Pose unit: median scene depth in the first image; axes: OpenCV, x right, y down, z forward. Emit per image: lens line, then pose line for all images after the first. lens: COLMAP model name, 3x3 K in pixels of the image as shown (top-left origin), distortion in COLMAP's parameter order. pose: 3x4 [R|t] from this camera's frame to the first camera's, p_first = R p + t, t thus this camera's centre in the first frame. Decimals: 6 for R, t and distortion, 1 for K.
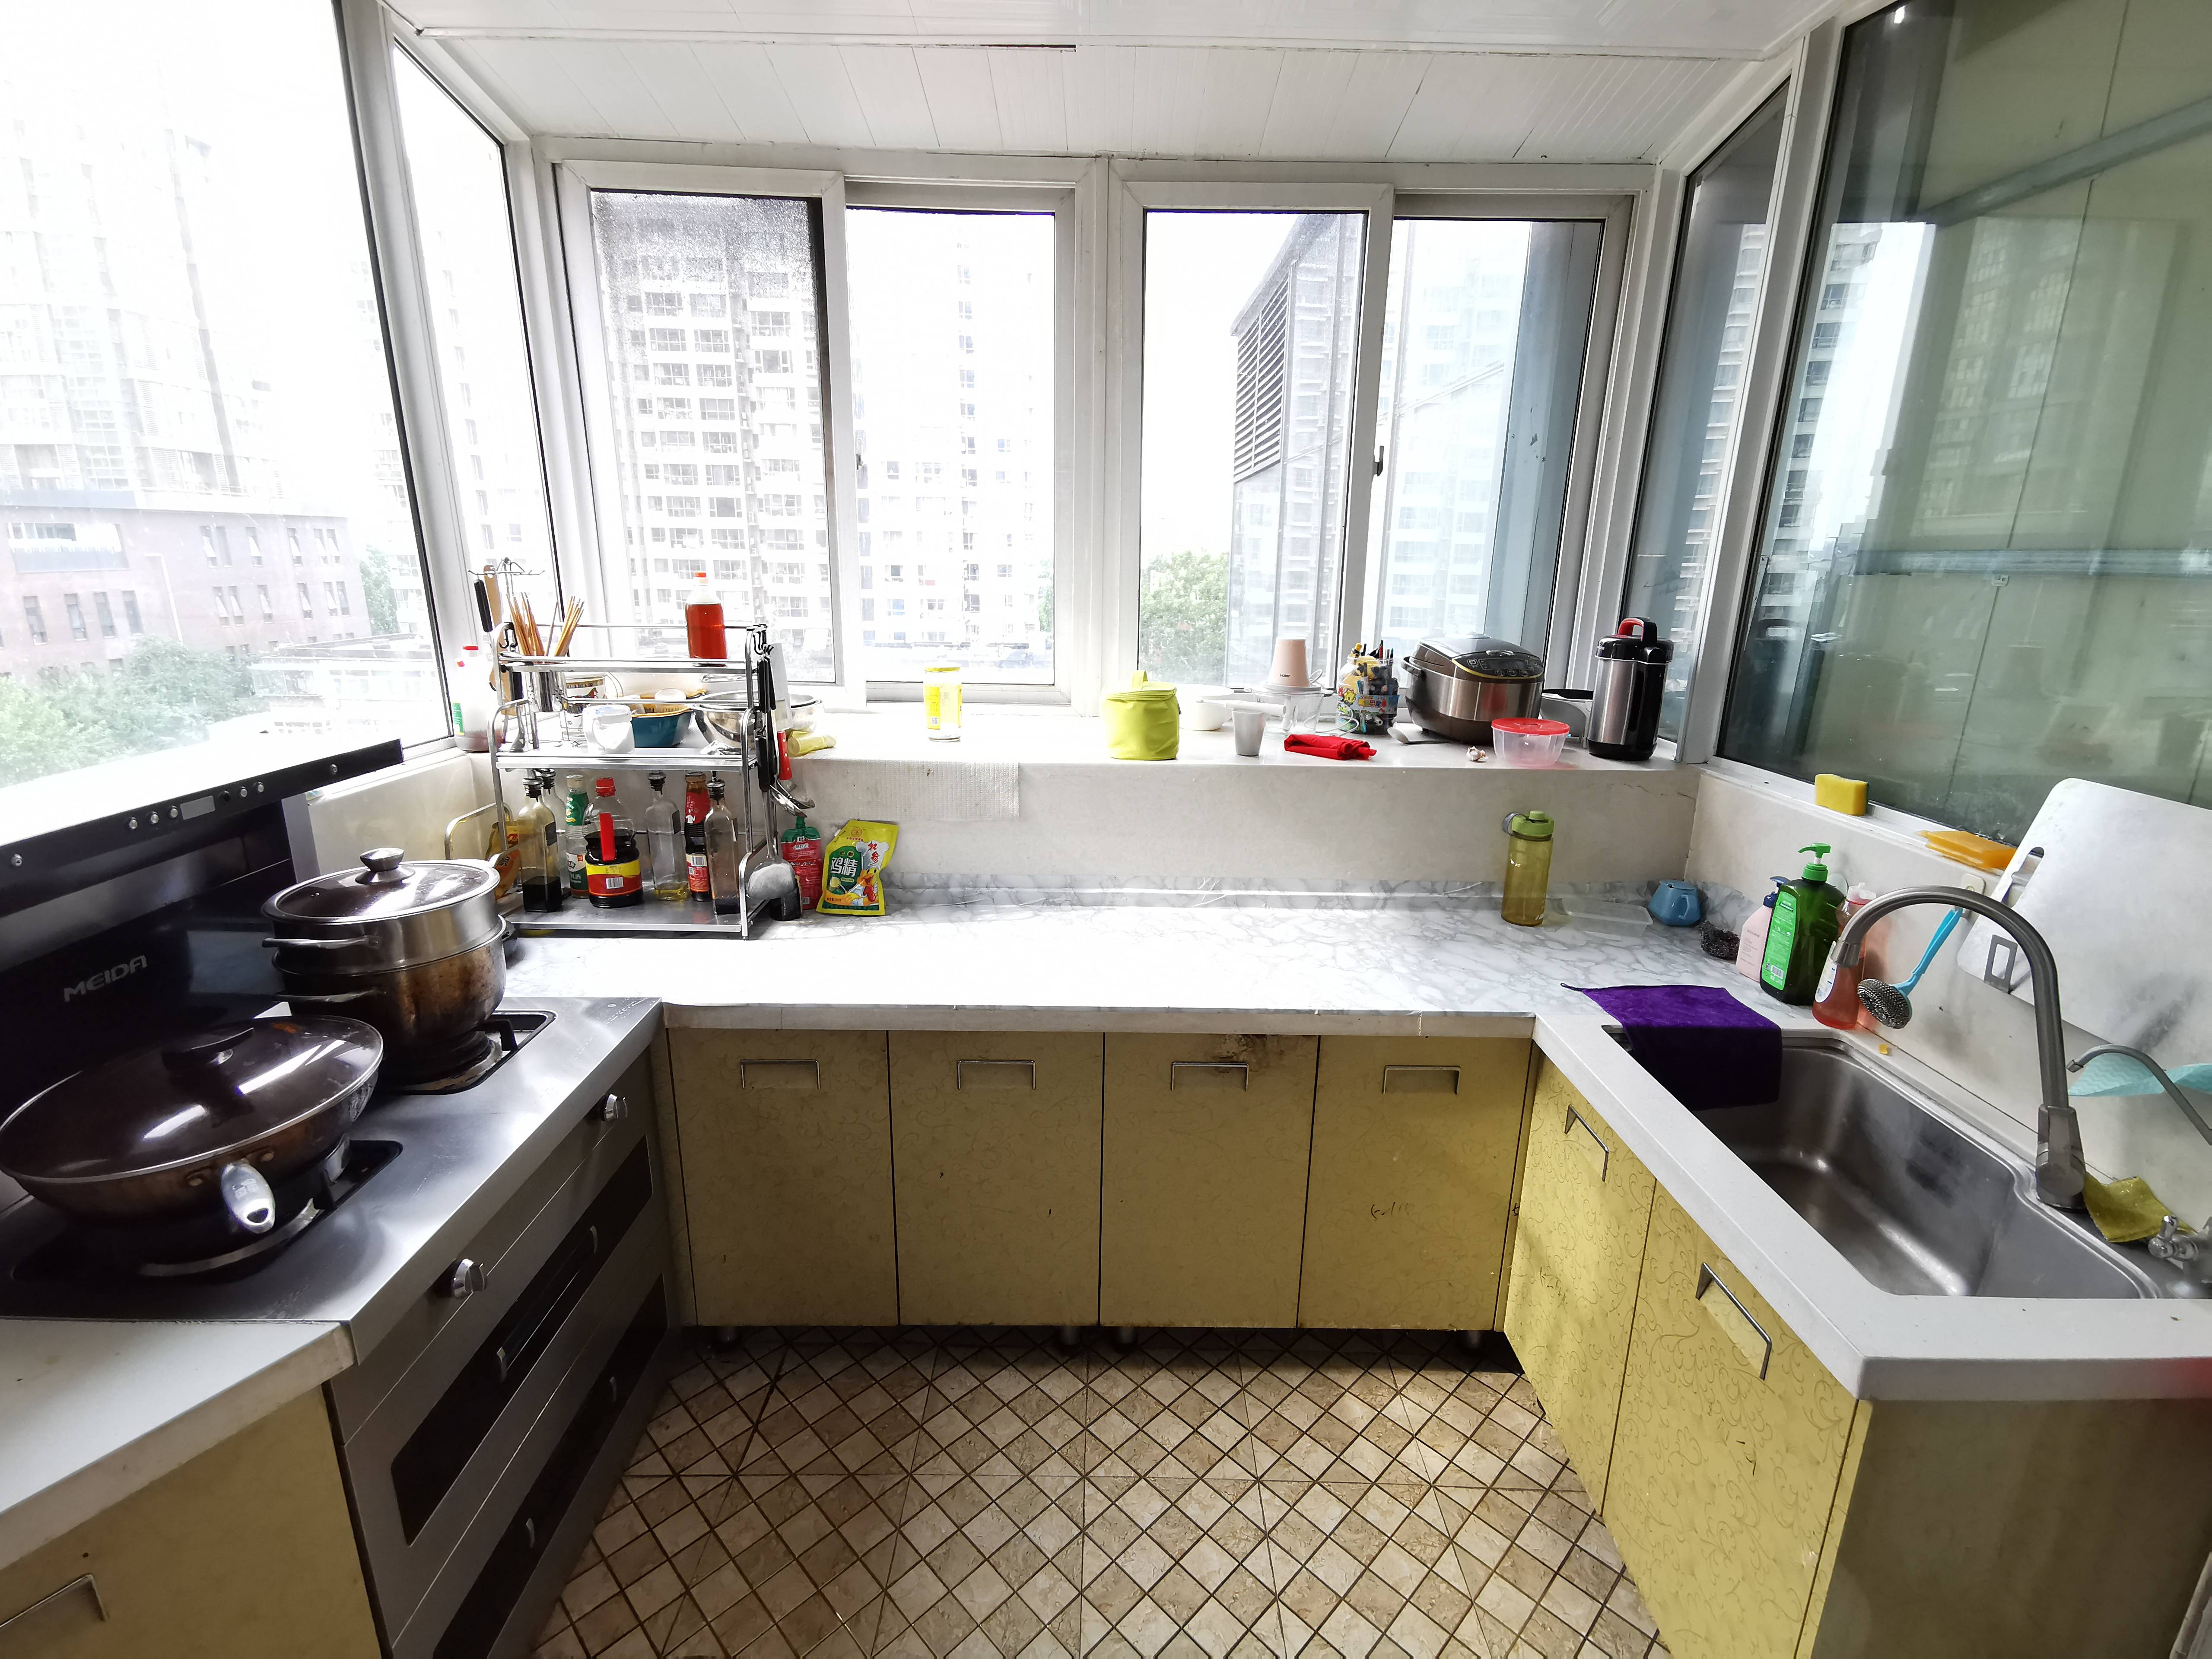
lens RADIAL K [[1032.3, 0, 1105.2], [0, 1032.3, 815.2], [0, 0, 1]] dist [0.025027, -0.000069]
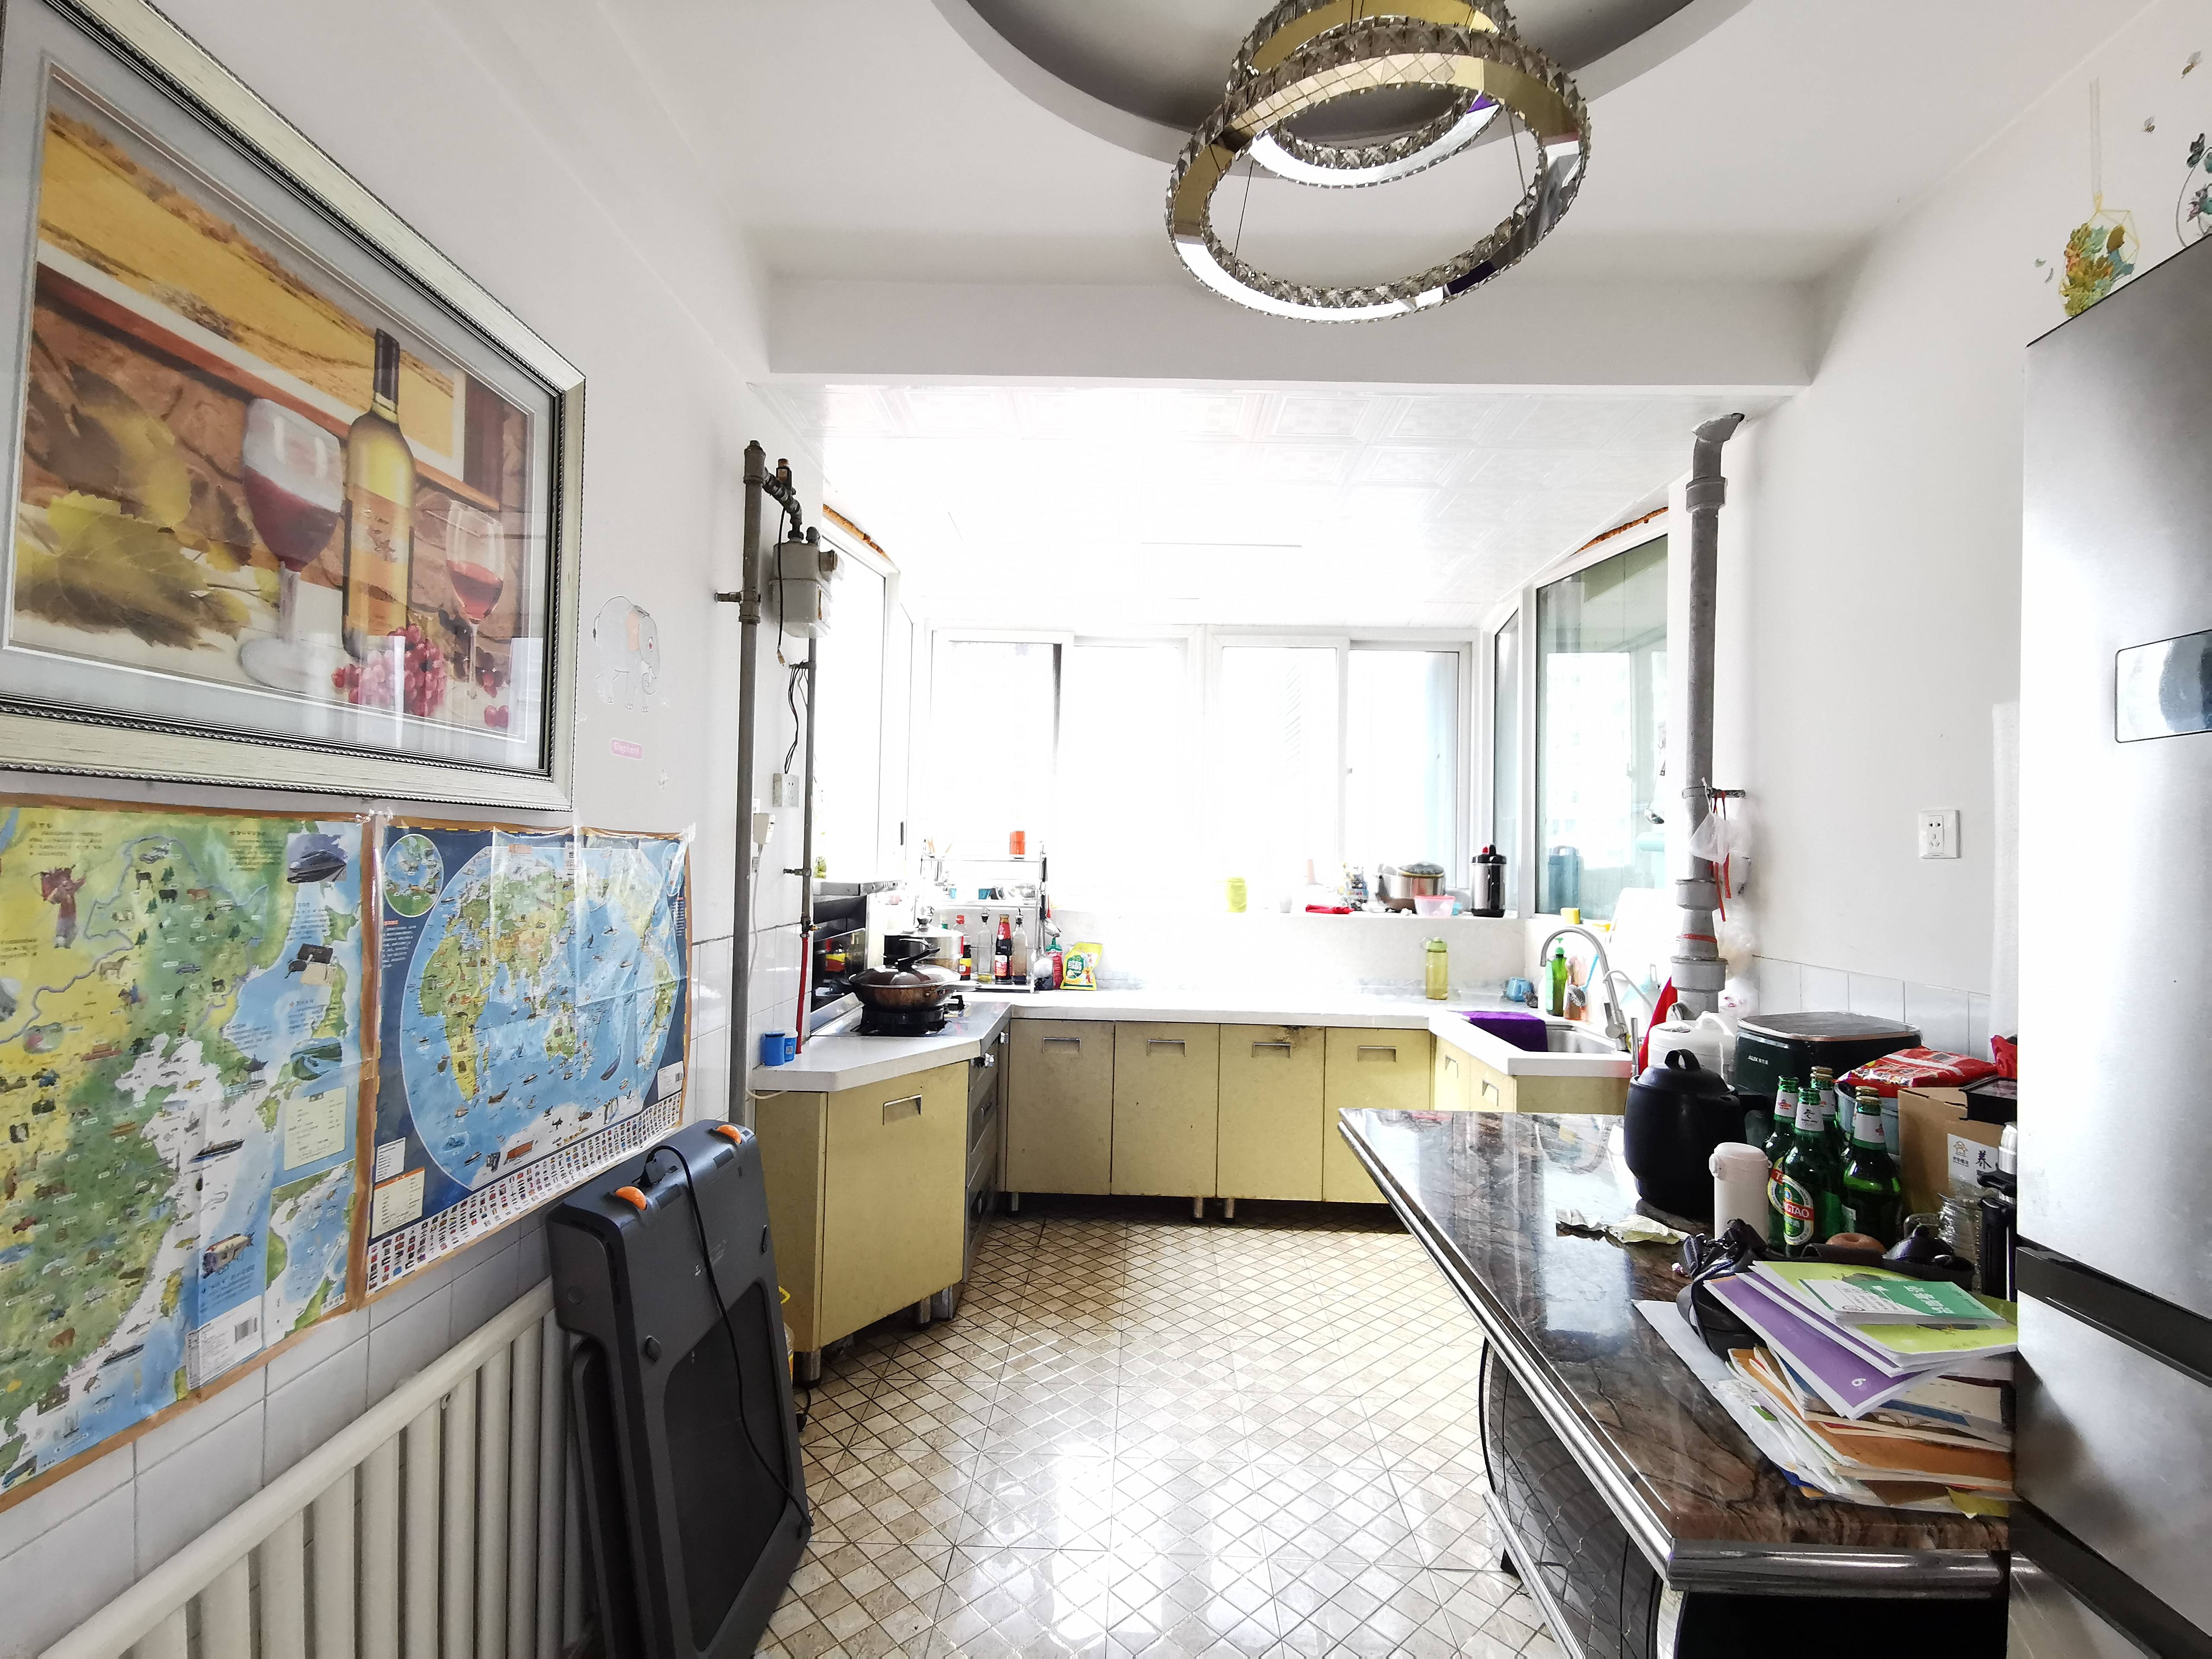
lens RADIAL K [[1032.3, 0, 1113.4], [0, 1032.3, 842.1], [0, 0, 1]] dist [0.025027, -0.000069]
pose [[0.999531, 0.000704, -0.030623, -0.127326], [-0.008940, 0.962915, -0.269658, 0.355754], [0.029298, 0.269805, 0.962469, -0.927707]]
